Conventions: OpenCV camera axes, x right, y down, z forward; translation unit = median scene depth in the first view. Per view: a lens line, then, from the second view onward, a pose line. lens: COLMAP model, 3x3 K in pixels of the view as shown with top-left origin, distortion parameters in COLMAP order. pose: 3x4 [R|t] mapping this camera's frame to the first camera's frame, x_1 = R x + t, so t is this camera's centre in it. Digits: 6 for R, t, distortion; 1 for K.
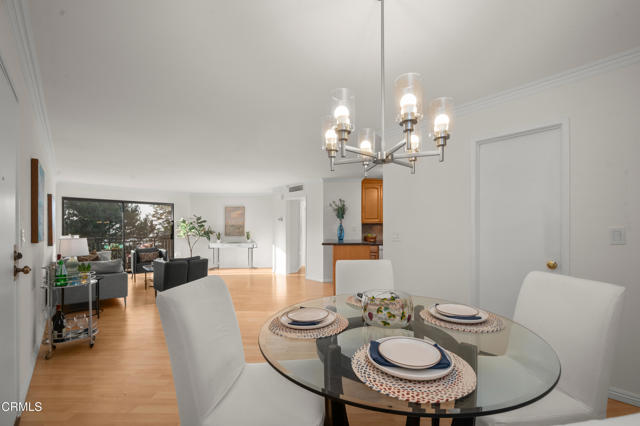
lens RADIAL K [[253.9, 0, 330.6], [0, 253.9, 228.4], [0, 0, 1]] dist [-0.002790, -0.000793]
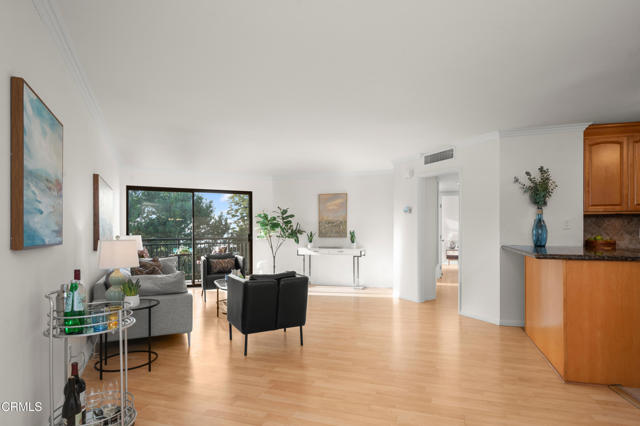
lens RADIAL K [[338.8, 0, 333.8], [0, 338.8, 229.1], [0, 0, 1]] dist [-0.002099, -0.000408]
pose [[0.953096, 0.000197, -0.302668, -0.111052], [0.001127, 0.999991, 0.004200, 0.004689], [0.302666, -0.004344, 0.953087, 0.160497]]
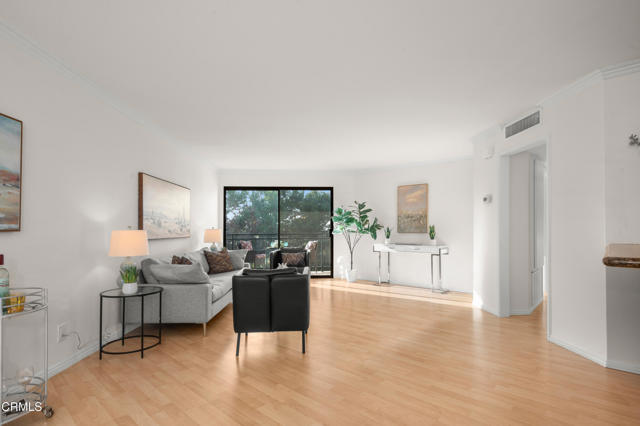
lens RADIAL K [[322.4, 0, 334.3], [0, 322.4, 223.5], [0, 0, 1]] dist [0.001720, 0.000076]
pose [[0.753745, -0.007020, -0.657129, -0.014528], [0.002040, 0.999963, -0.008343, 0.013903], [0.657163, 0.004948, 0.753732, 0.317923]]
